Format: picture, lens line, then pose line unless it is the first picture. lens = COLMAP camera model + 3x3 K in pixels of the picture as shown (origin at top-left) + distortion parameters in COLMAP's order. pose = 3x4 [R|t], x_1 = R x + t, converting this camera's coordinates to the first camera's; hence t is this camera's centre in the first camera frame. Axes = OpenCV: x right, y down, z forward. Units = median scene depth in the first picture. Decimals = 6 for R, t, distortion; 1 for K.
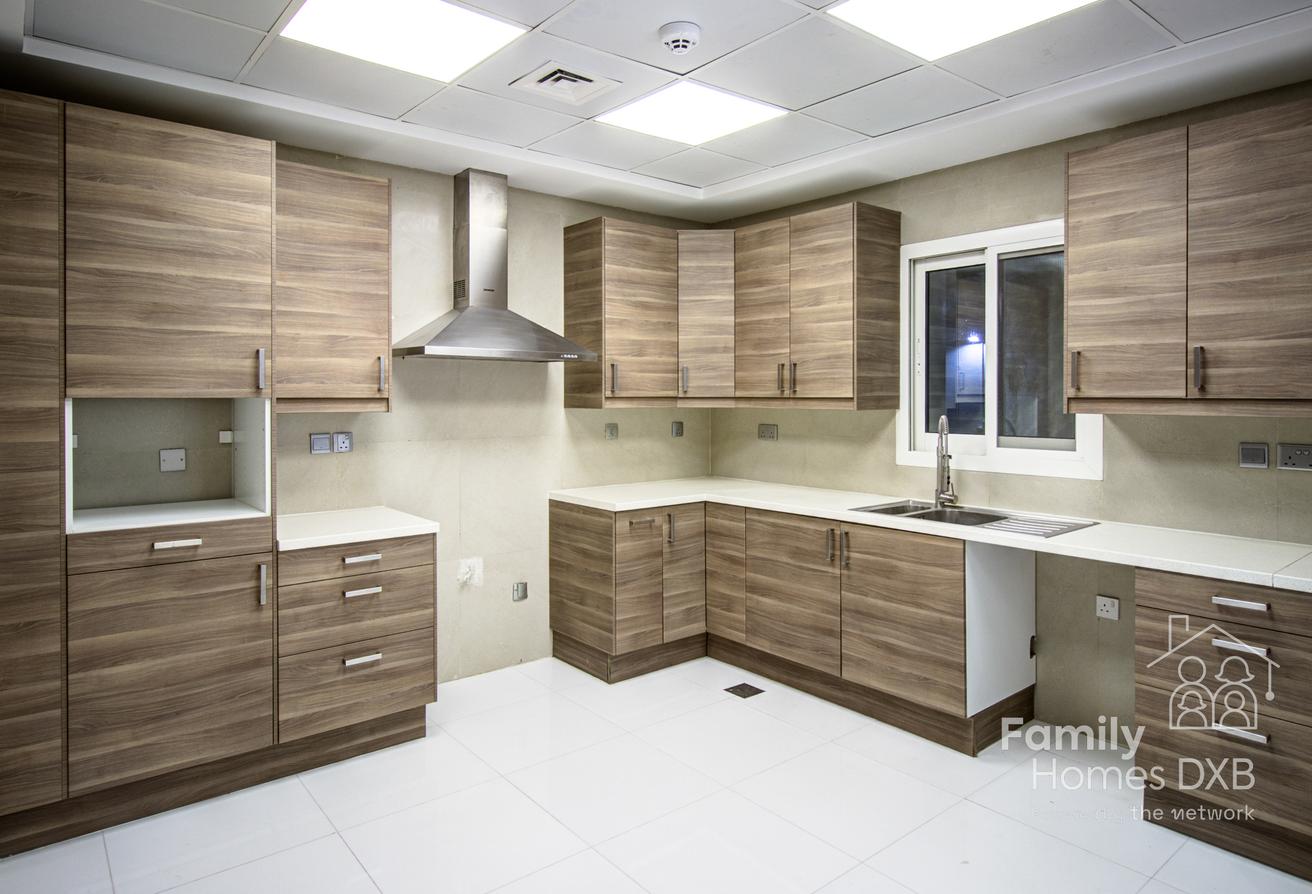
lens RADIAL K [[787.5, 0, 673.2], [0, 787.5, 402.4], [0, 0, 1]] dist [-0.000201, 0.019813]
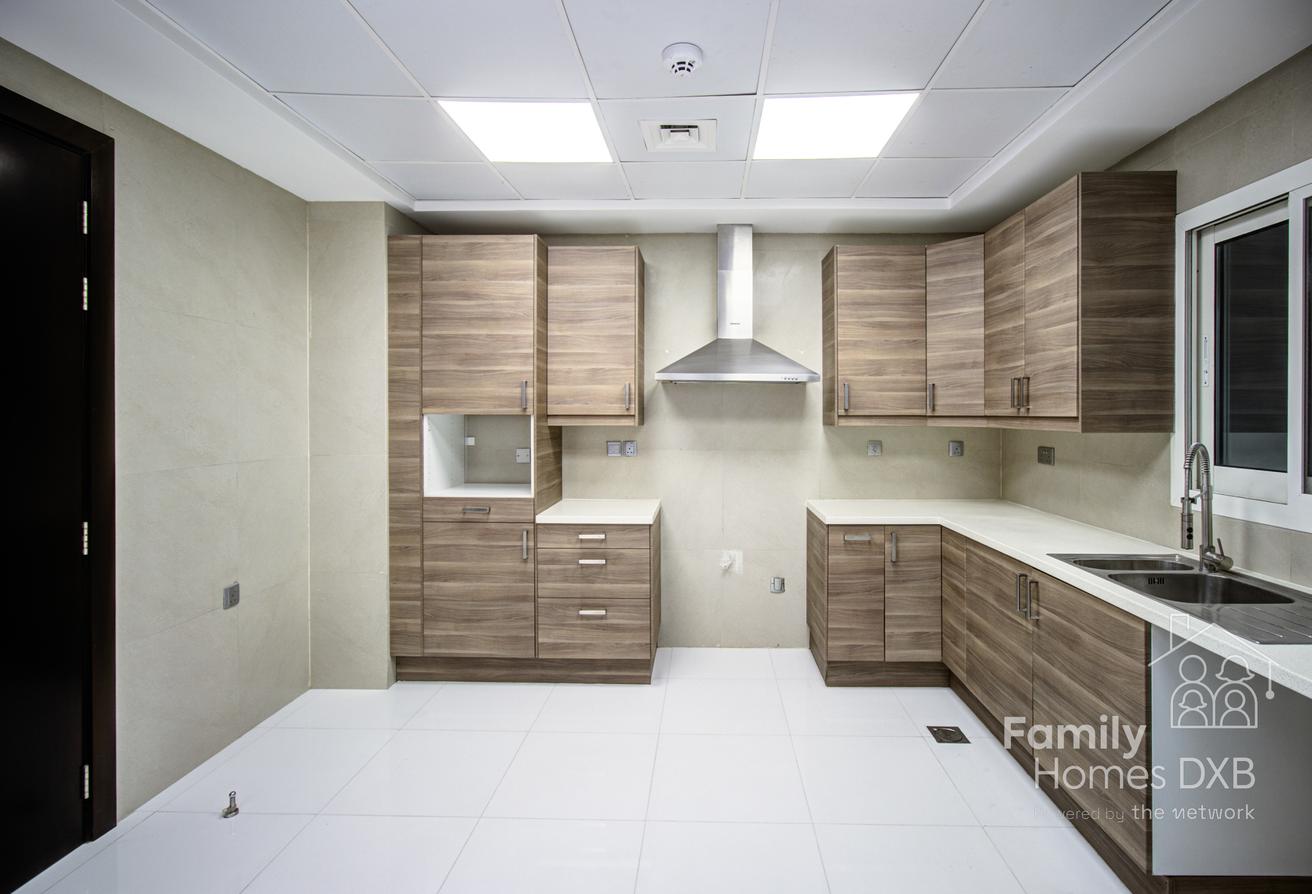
lens RADIAL K [[632.6, 0, 701.5], [0, 632.6, 419.4], [0, 0, 1]] dist [0.000867, 0.000644]
pose [[0.756634, 0.007754, -0.653792, 0.352907], [-0.007935, 0.999965, 0.002677, -0.002107], [0.653790, 0.003163, 0.756669, 0.251627]]
